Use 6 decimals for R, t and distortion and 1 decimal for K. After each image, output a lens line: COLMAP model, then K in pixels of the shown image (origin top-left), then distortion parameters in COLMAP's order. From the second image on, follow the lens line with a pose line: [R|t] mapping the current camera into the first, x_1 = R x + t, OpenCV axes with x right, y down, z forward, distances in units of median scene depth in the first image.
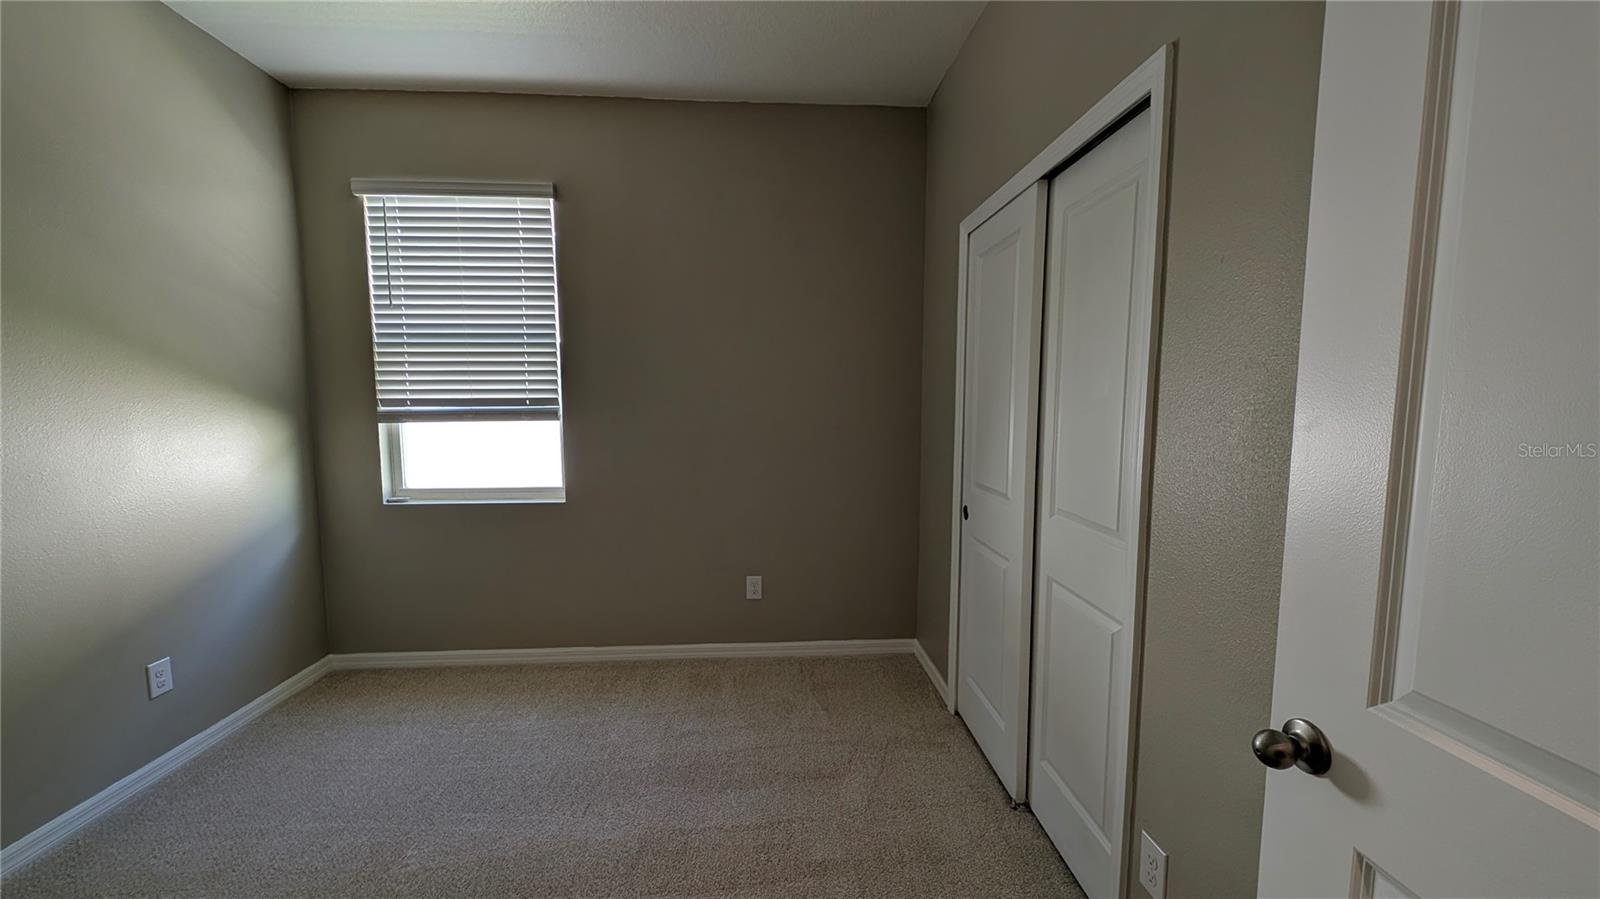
lens RADIAL K [[599.3, 0, 798.5], [0, 599.3, 454.7], [0, 0, 1]] dist [0.018148, -0.010155]
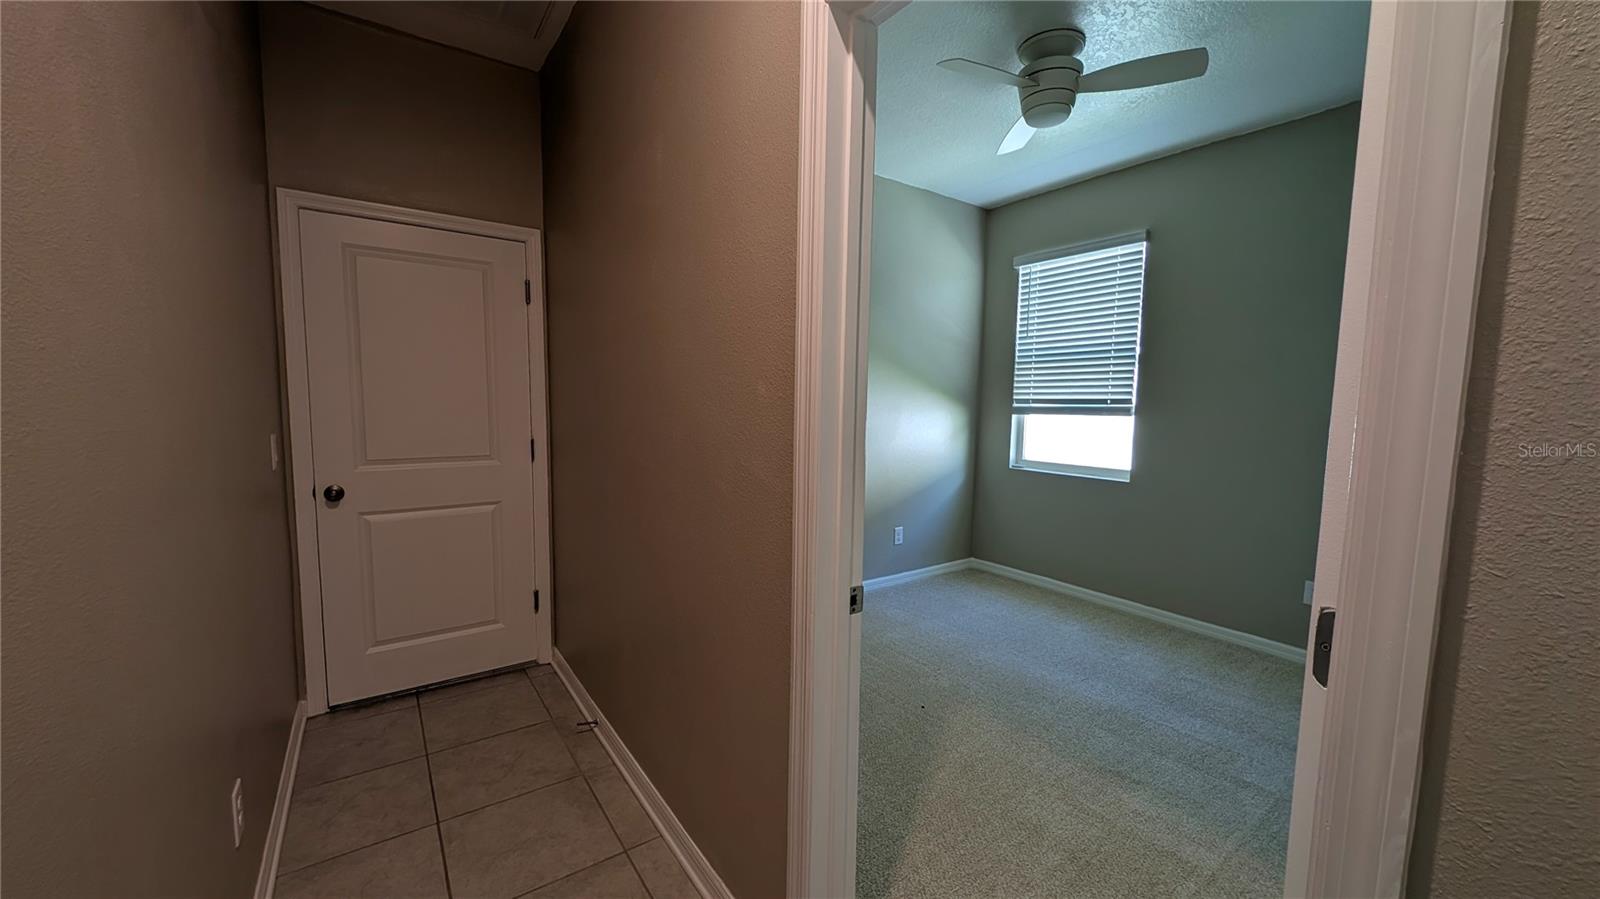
lens RADIAL K [[599.3, 0, 798.5], [0, 599.3, 454.7], [0, 0, 1]] dist [0.018148, -0.010155]
pose [[0.524459, 0.086774, -0.847002, 0.320128], [-0.096043, 0.994473, 0.042413, 0.037025], [0.846001, 0.059104, 0.529895, -0.261533]]
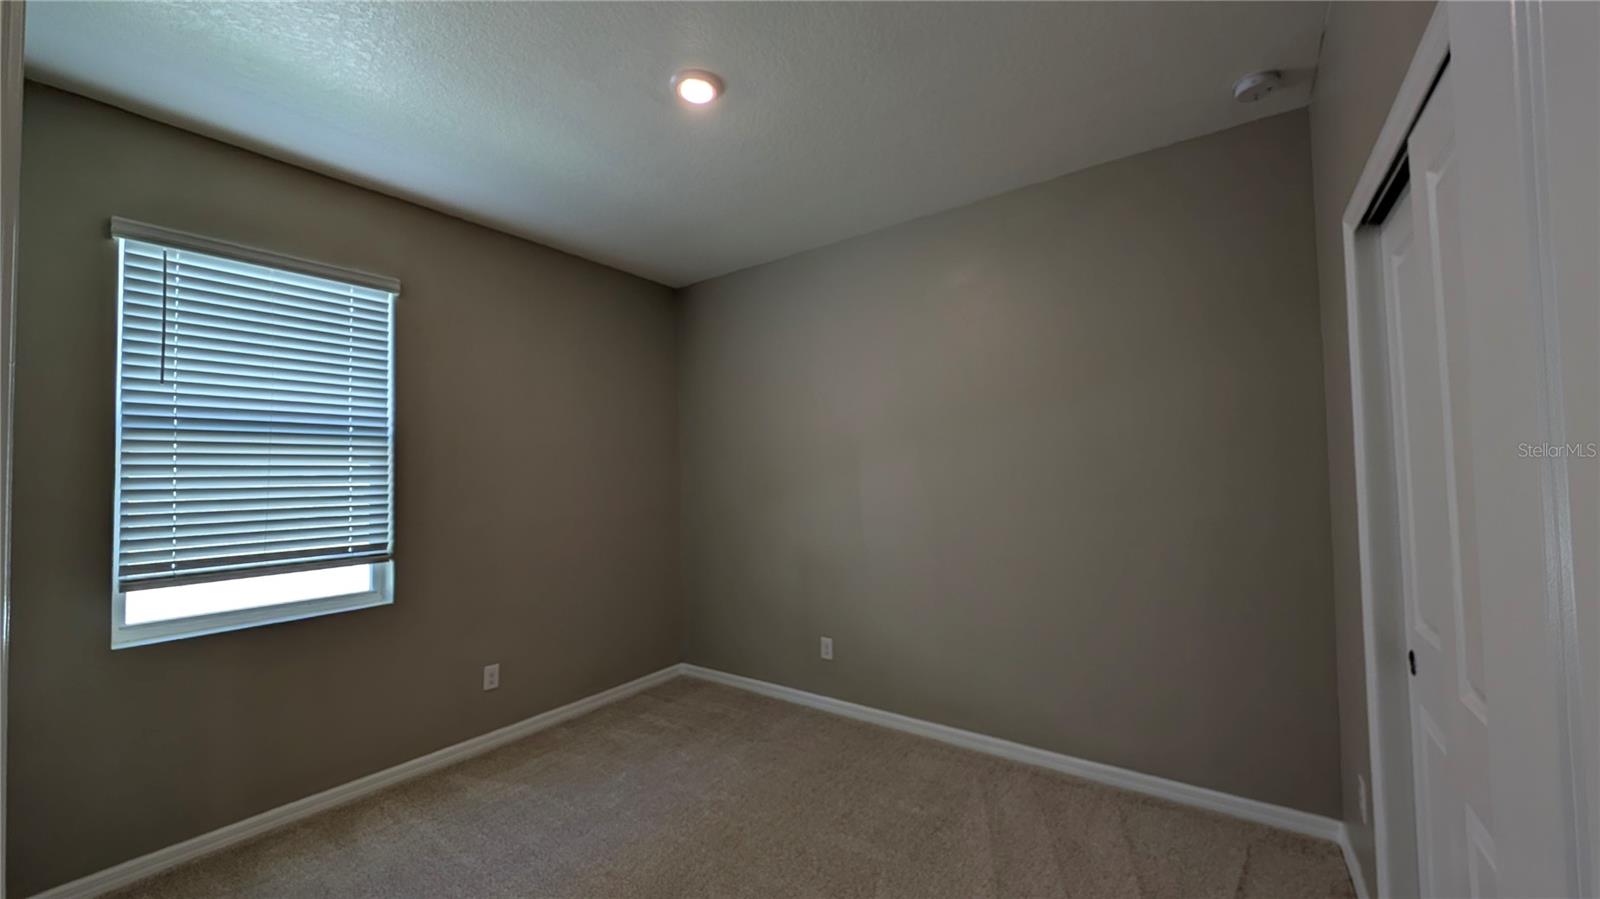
lens RADIAL K [[599.3, 0, 798.5], [0, 599.3, 454.7], [0, 0, 1]] dist [0.018148, -0.010155]
pose [[0.629748, 0.018523, 0.776579, -0.751594], [0.091074, 0.991060, -0.097493, -0.003360], [-0.771442, 0.132122, 0.622431, -0.103670]]
